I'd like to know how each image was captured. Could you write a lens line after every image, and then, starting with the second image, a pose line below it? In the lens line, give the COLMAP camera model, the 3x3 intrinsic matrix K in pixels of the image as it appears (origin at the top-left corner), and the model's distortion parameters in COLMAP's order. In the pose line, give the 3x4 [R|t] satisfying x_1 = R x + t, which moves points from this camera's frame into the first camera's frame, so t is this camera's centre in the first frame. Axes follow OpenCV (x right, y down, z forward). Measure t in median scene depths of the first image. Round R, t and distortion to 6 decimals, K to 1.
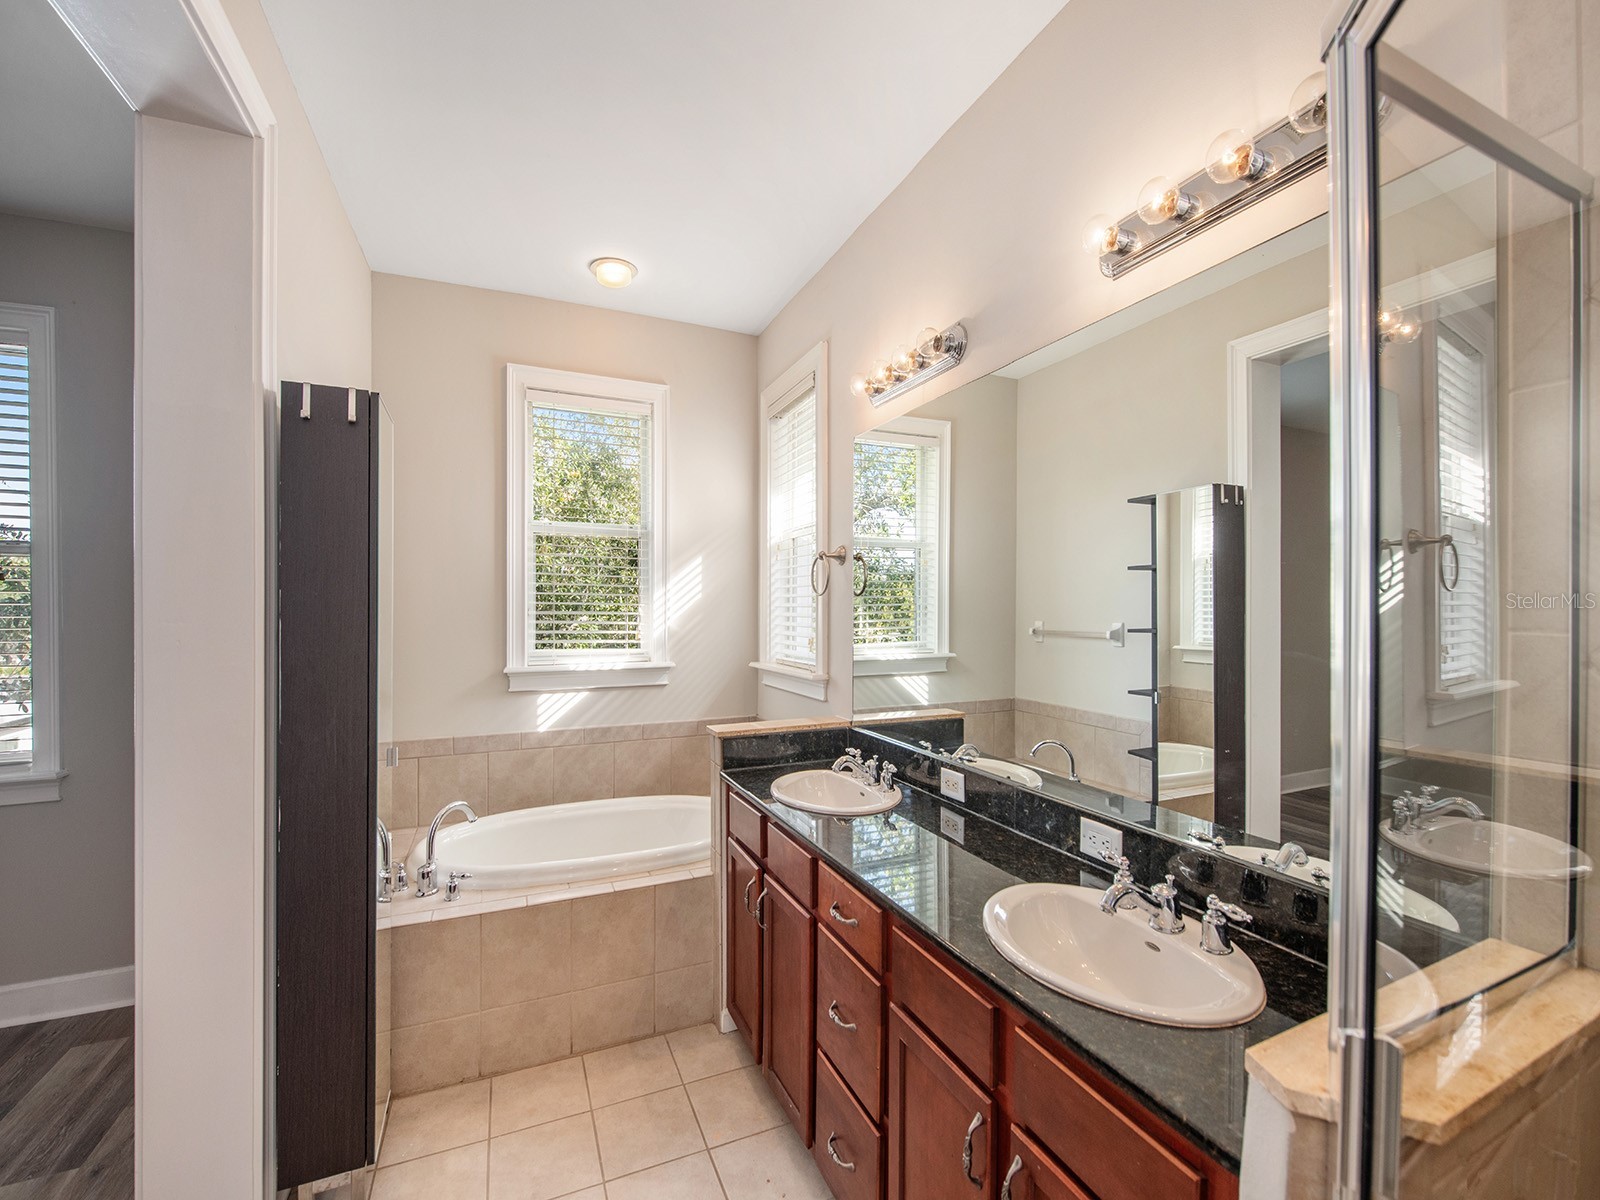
lens RADIAL K [[683.0, 0, 804.5], [0, 683.0, 601.6], [0, 0, 1]] dist [-0.003937, -0.000672]
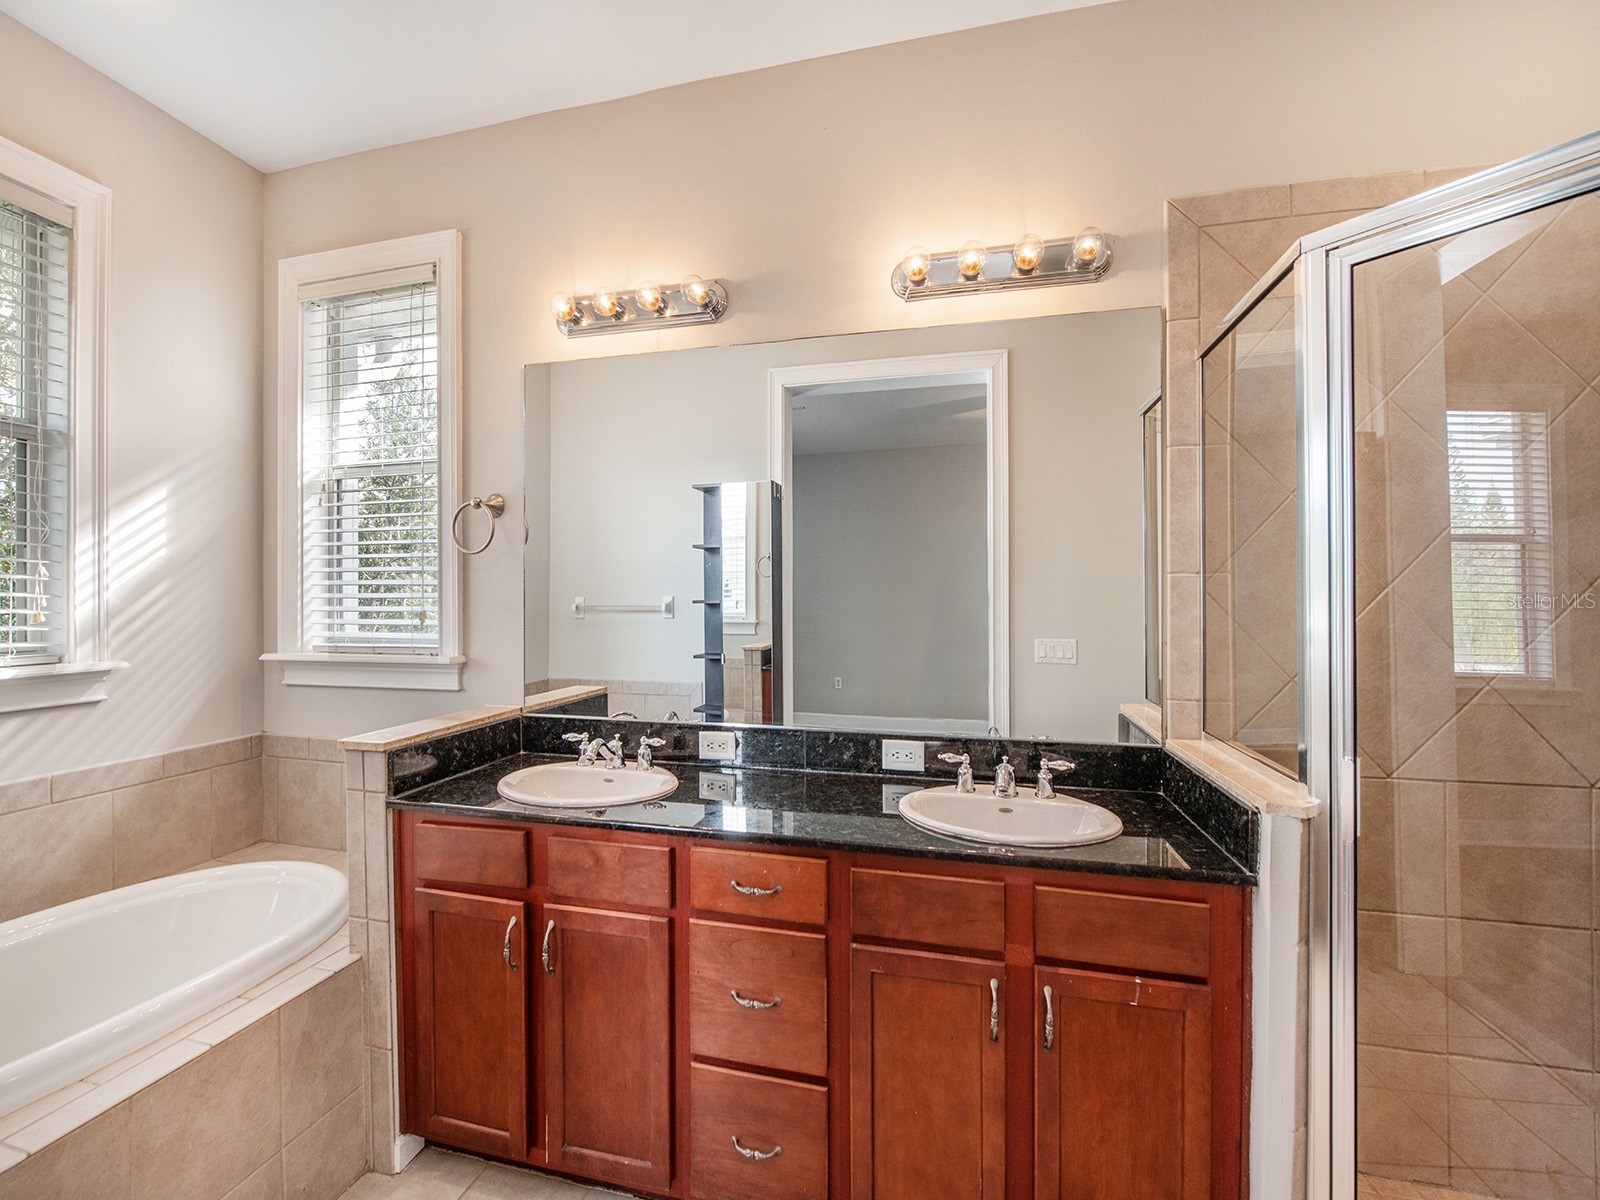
lens RADIAL K [[683.9, 0, 762.9], [0, 683.9, 598.9], [0, 0, 1]] dist [-0.007368, -0.000577]
pose [[0.616179, 0.000783, 0.787606, -0.363173], [-0.004359, 0.999988, 0.002416, 0.036157], [-0.787594, -0.004922, 0.616175, 0.233845]]
